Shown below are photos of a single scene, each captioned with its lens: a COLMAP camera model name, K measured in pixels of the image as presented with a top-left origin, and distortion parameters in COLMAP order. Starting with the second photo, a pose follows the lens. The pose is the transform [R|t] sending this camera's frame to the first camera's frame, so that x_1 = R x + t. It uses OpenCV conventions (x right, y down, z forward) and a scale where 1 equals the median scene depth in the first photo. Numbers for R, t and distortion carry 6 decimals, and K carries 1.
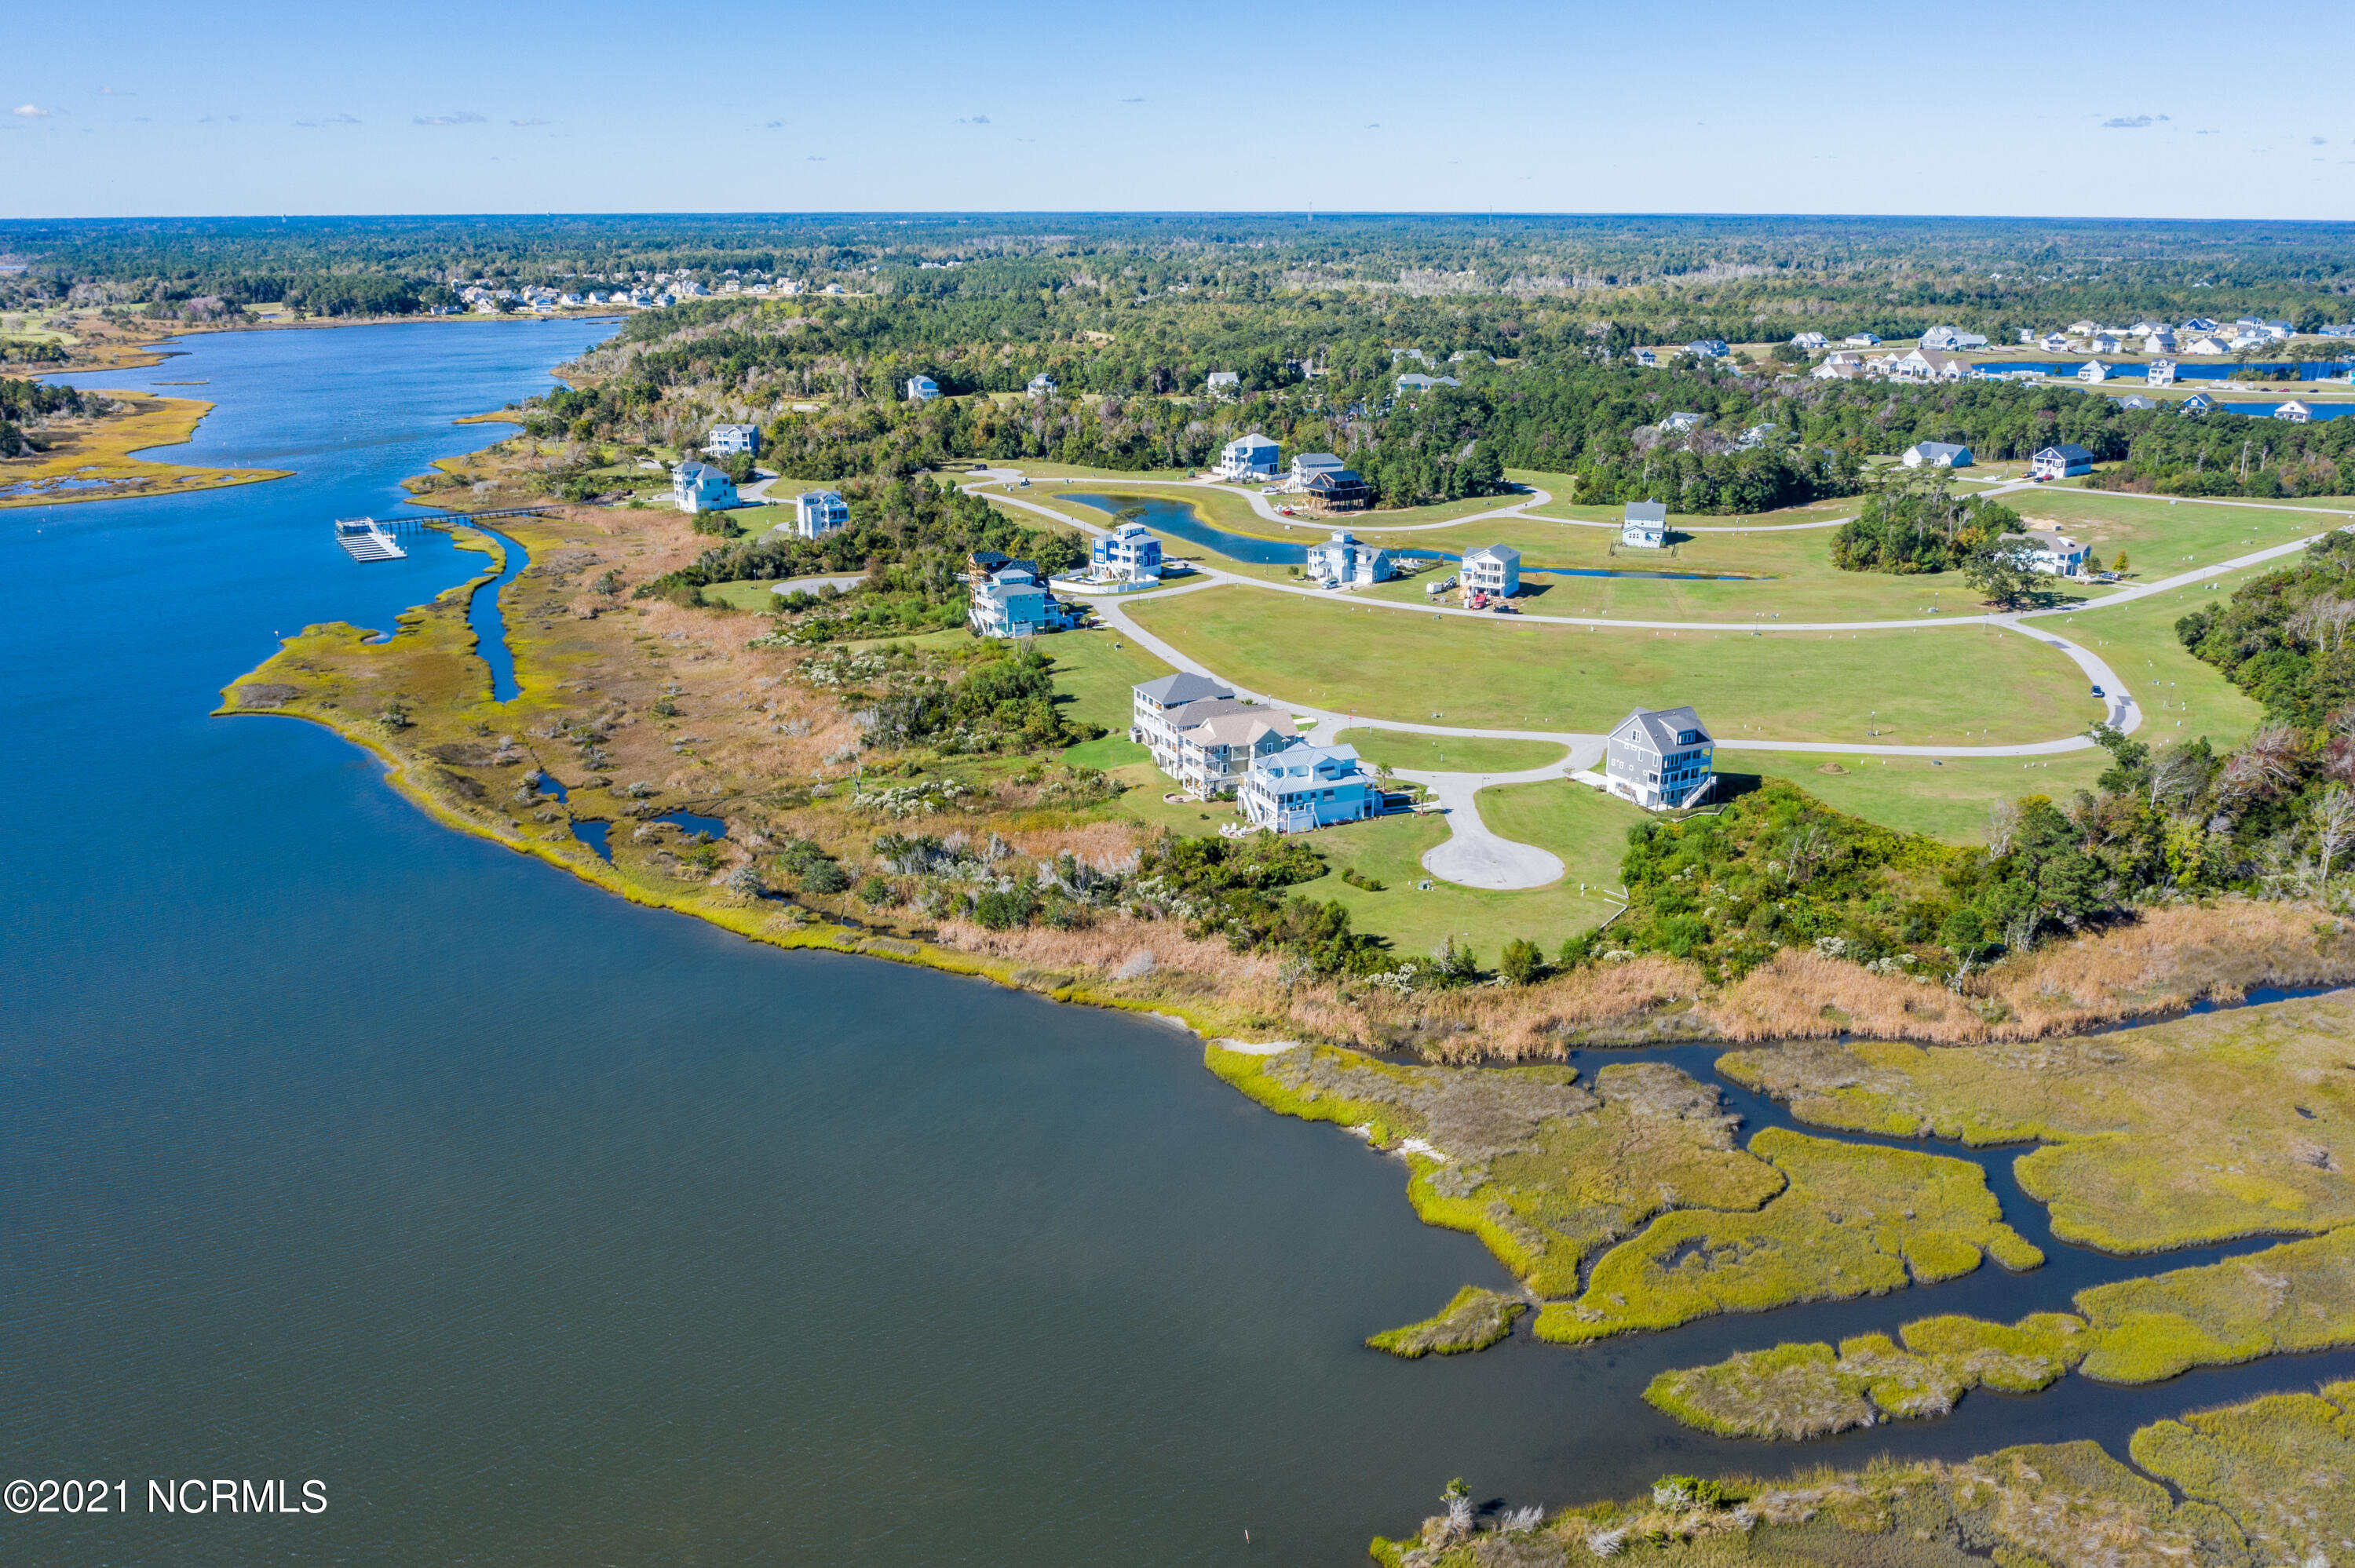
lens RADIAL K [[1915.1, 0, 1165.2], [0, 1915.1, 790.0], [0, 0, 1]] dist [-0.033312, -0.002822]
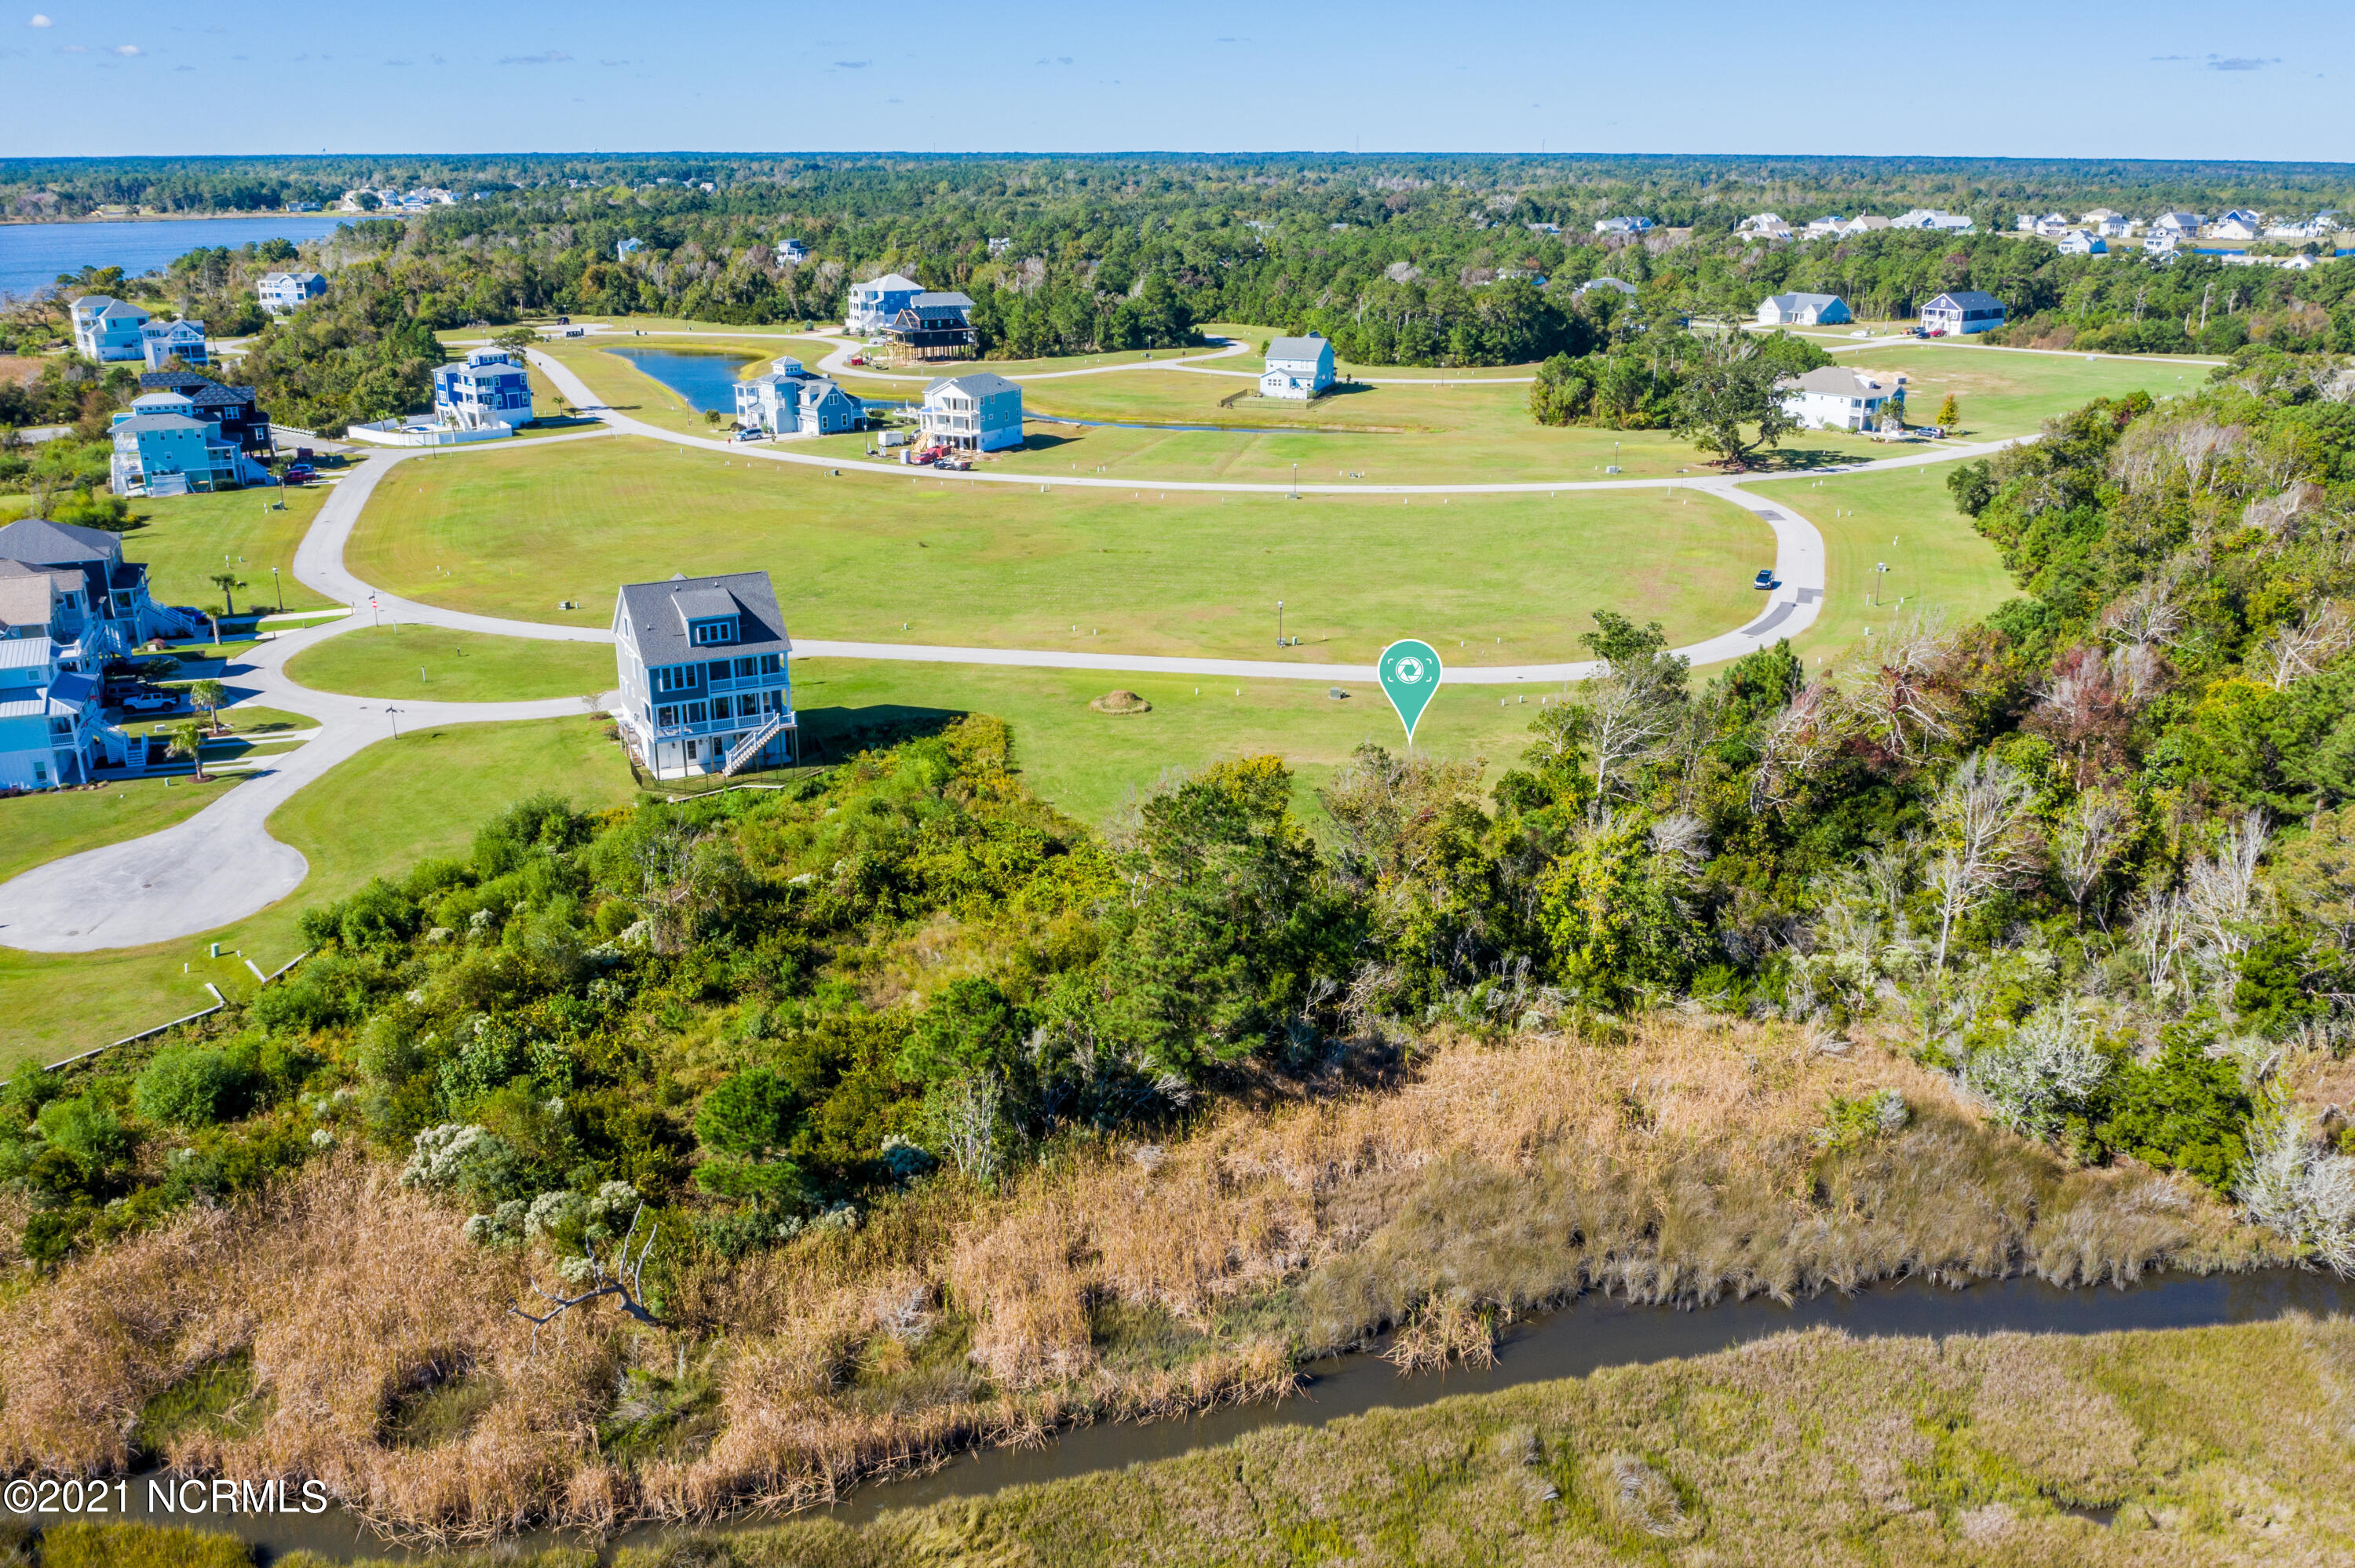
lens RADIAL K [[1915.1, 0, 1190.0], [0, 1915.1, 781.6], [0, 0, 1]] dist [-0.033312, -0.002822]
pose [[0.999454, 0.014284, -0.029779, 0.254128], [-0.013704, 0.999714, 0.019584, -0.000175], [0.030050, -0.019165, 0.999365, 0.316435]]
